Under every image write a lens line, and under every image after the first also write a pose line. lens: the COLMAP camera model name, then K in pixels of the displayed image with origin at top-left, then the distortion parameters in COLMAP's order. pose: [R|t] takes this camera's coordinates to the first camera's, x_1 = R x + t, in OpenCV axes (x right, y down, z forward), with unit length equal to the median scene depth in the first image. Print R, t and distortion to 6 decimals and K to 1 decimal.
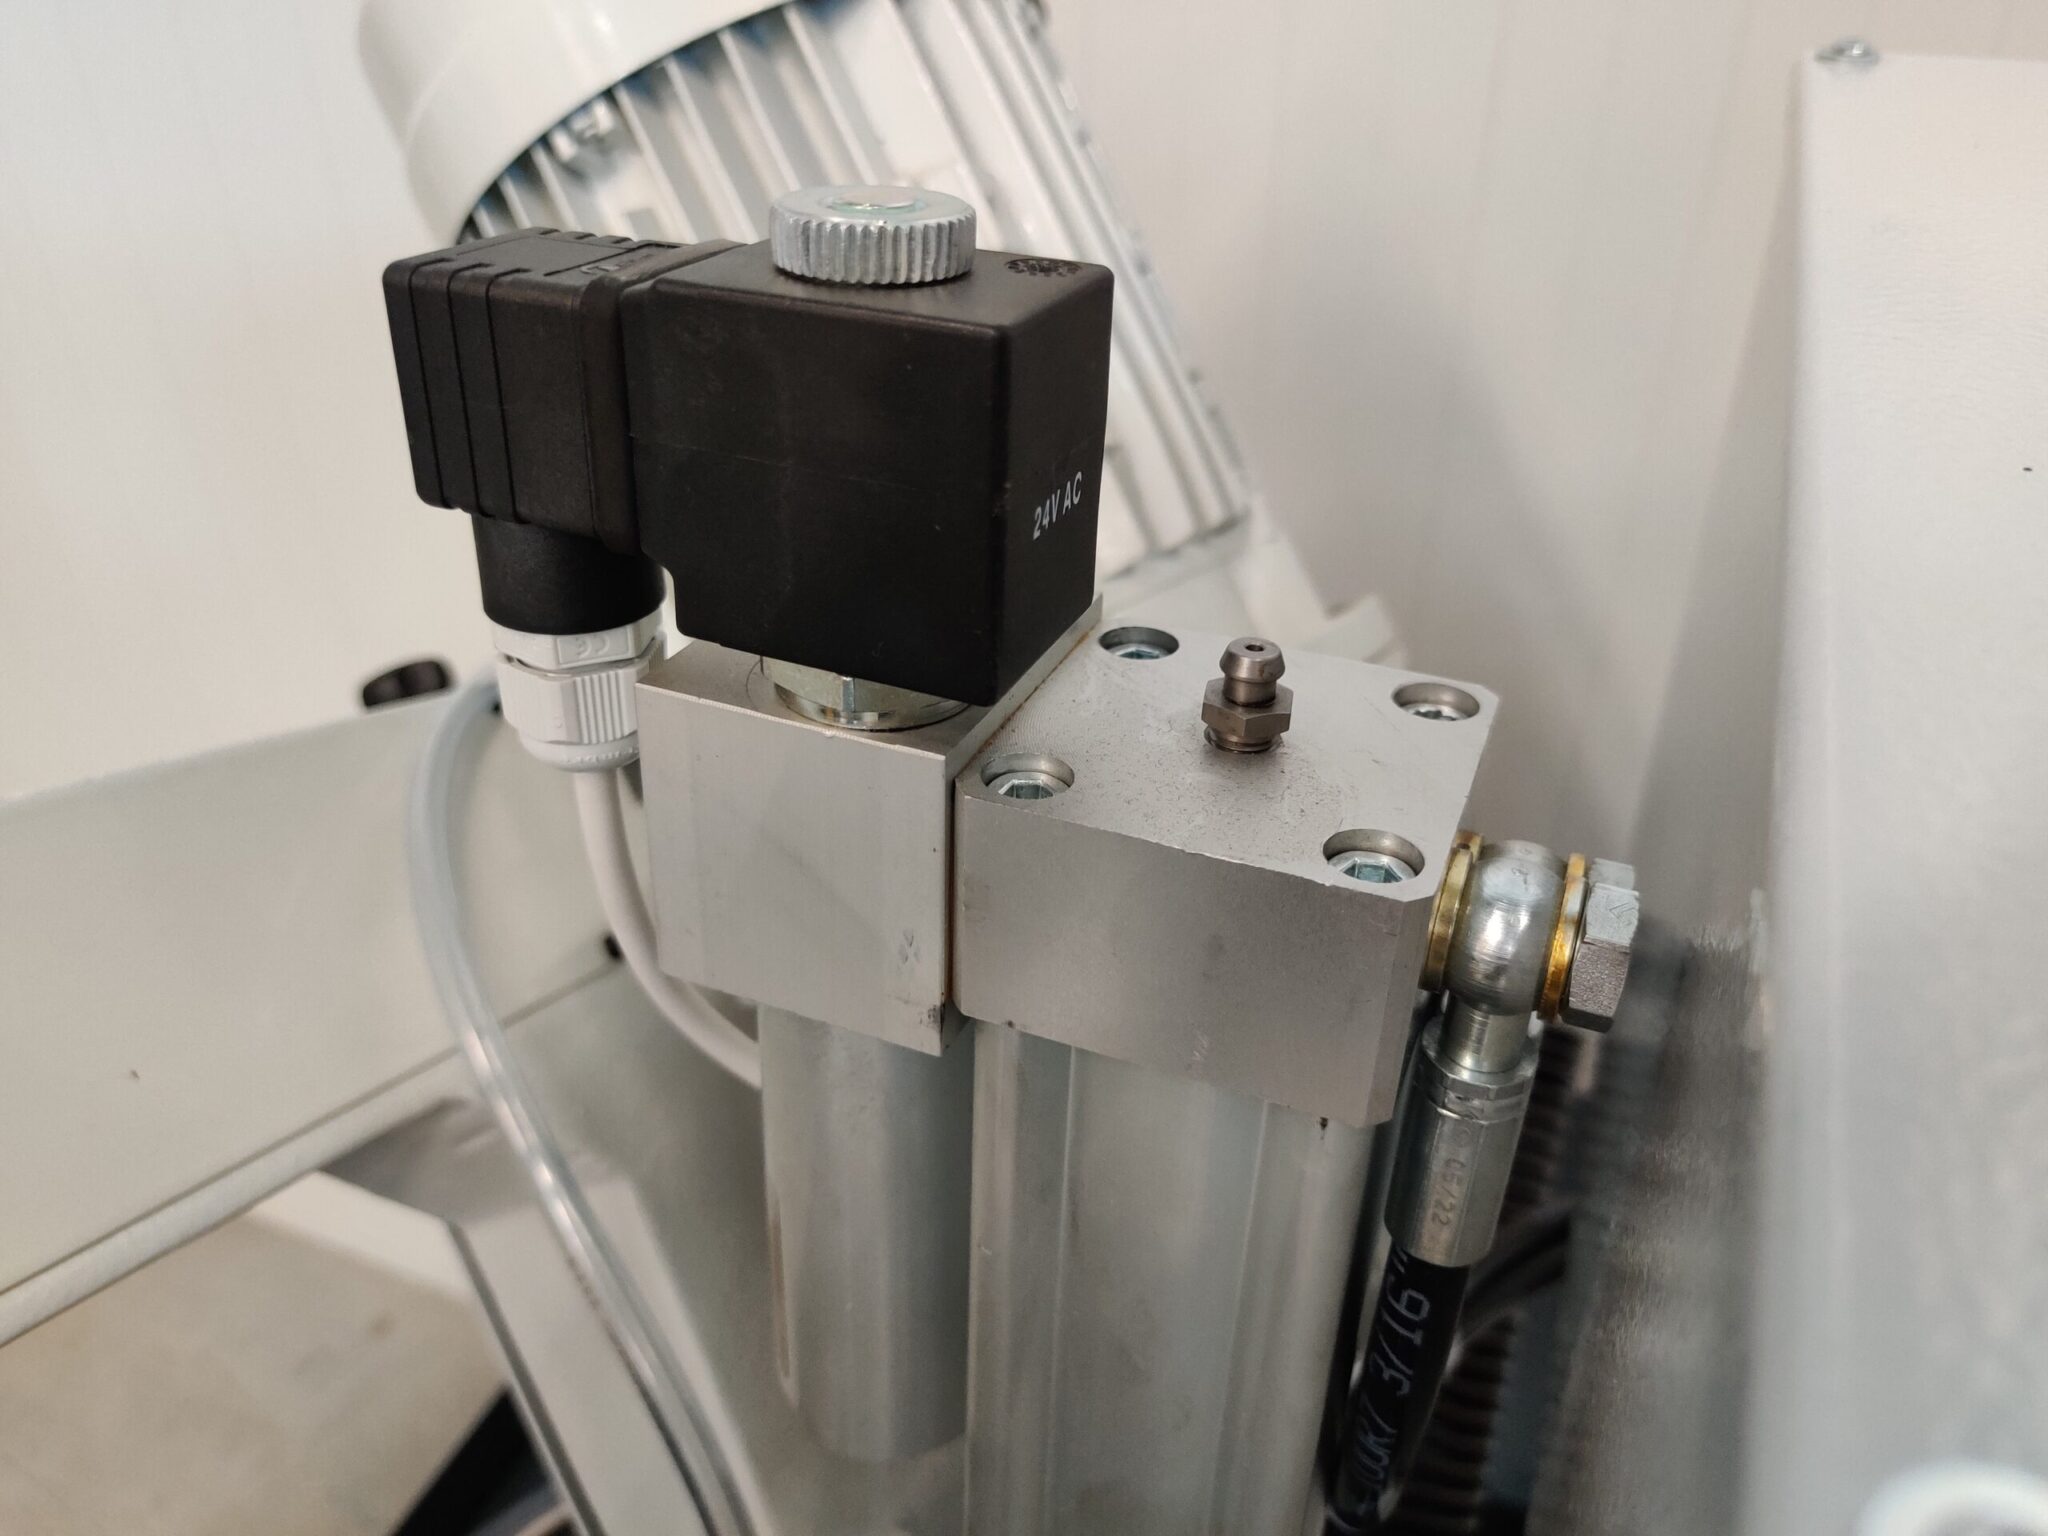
lens RADIAL K [[1546.6, 0, 1034.3], [0, 1546.6, 768.5], [0, 0, 1]] dist [0.039657, -0.060742]
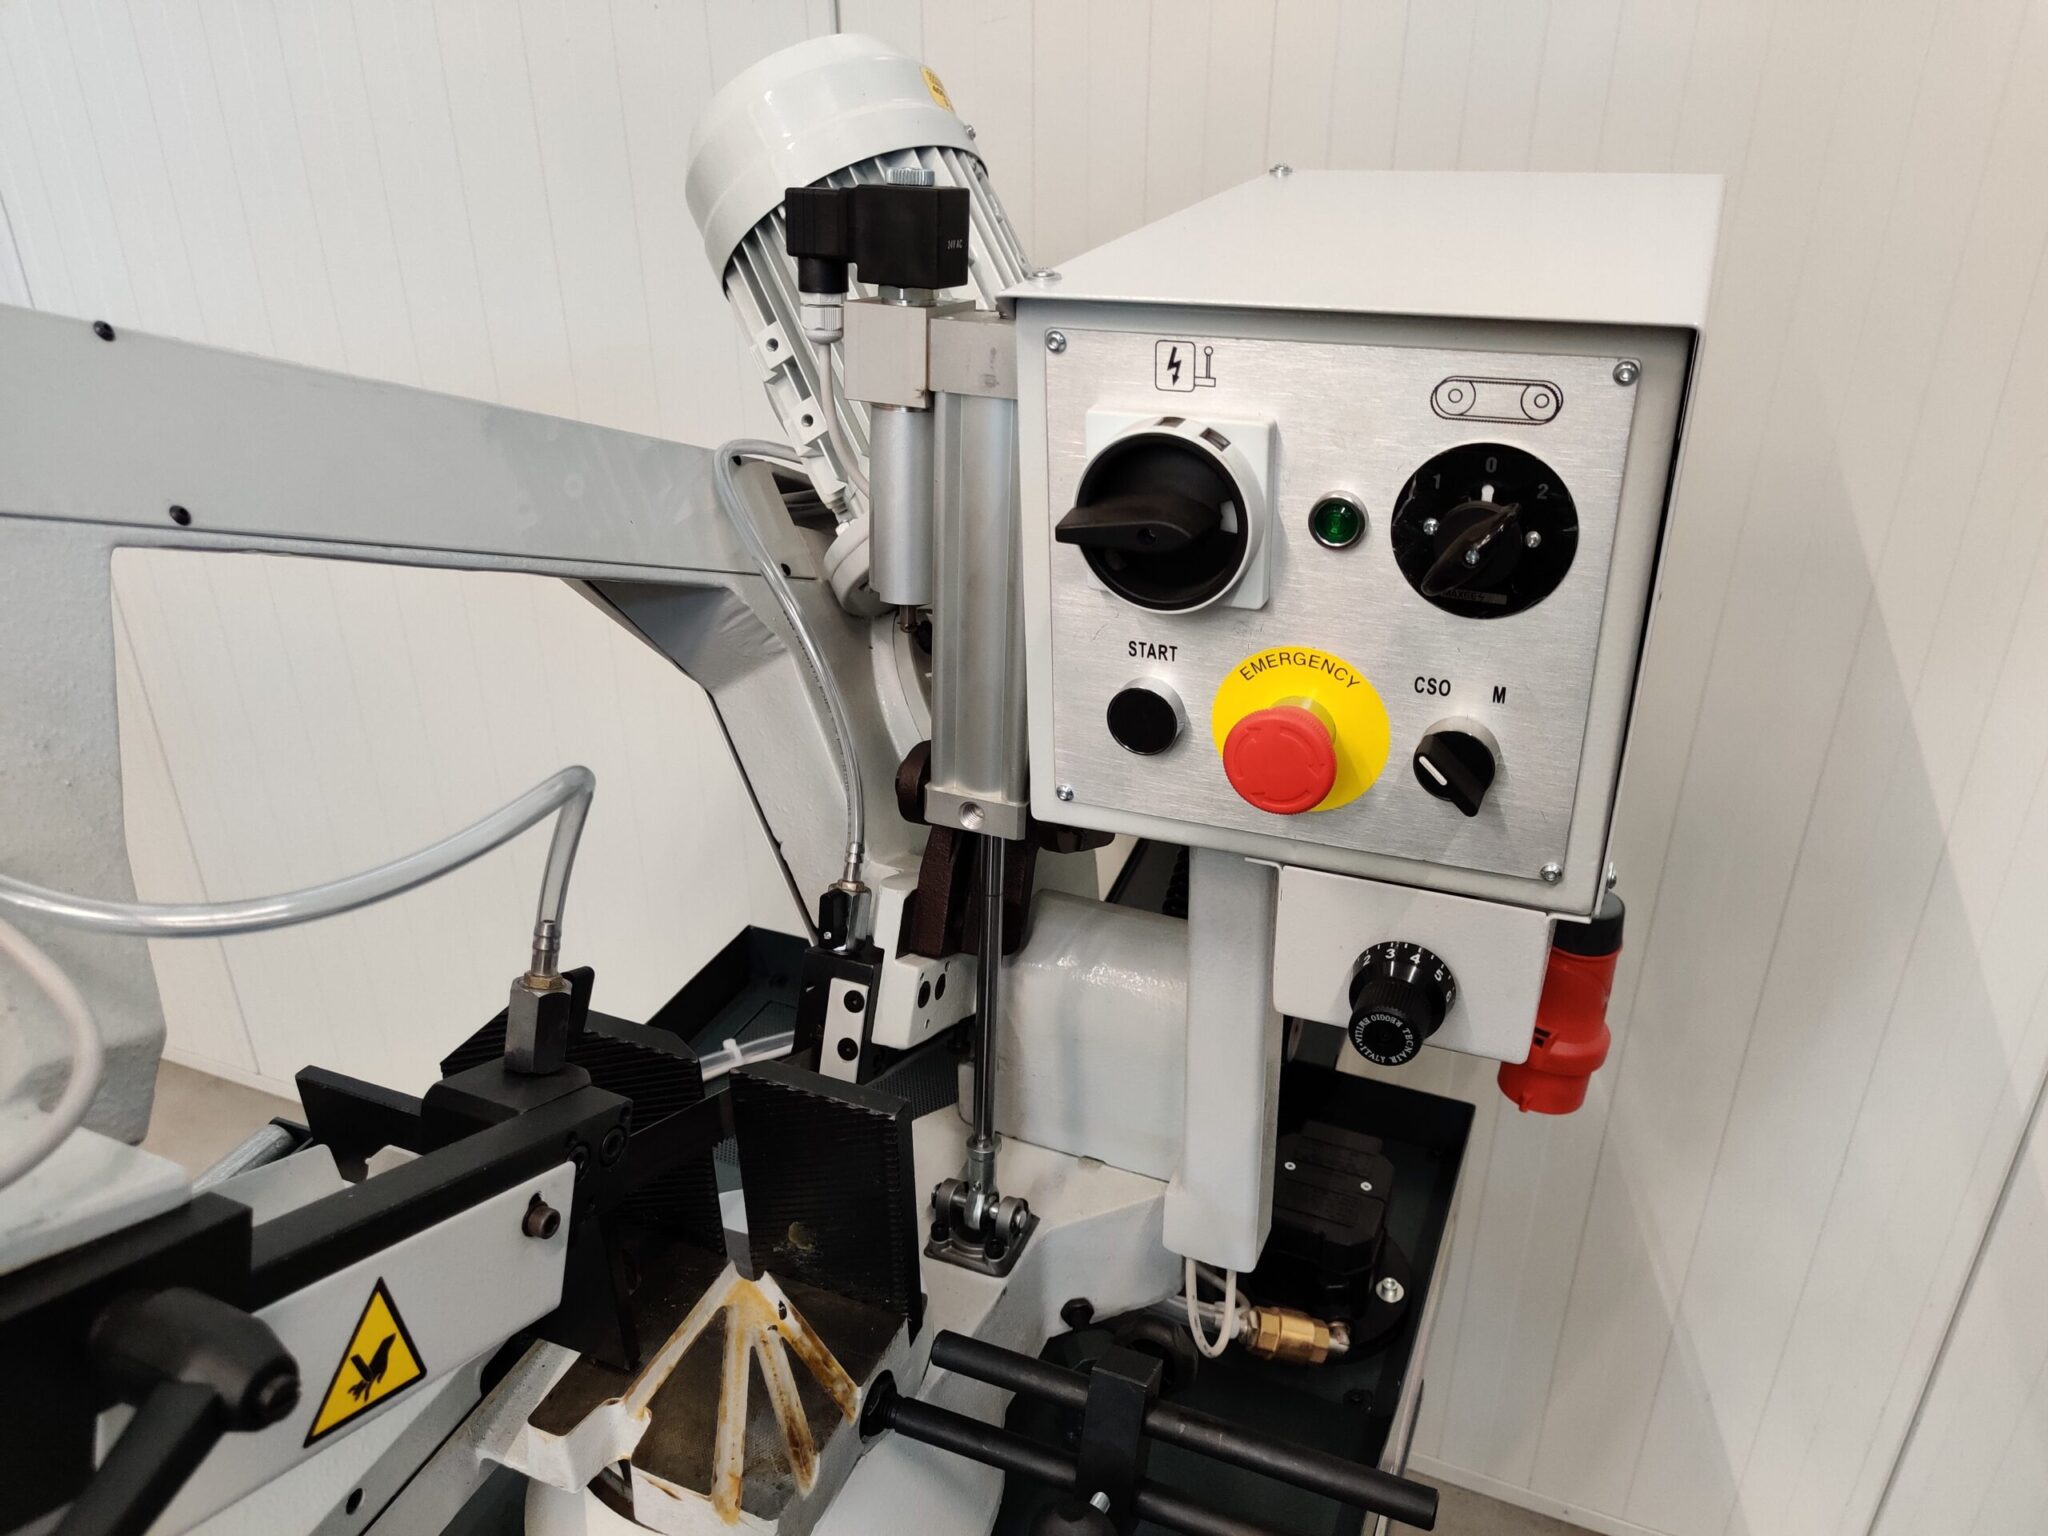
lens RADIAL K [[1546.6, 0, 1031.5], [0, 1546.6, 773.7], [0, 0, 1]] dist [0.039657, -0.060742]
pose [[0.999904, 0.005640, -0.012681, 0.231568], [-0.007385, 0.989827, -0.142084, 1.511353], [0.011751, 0.142164, 0.989773, -2.383792]]
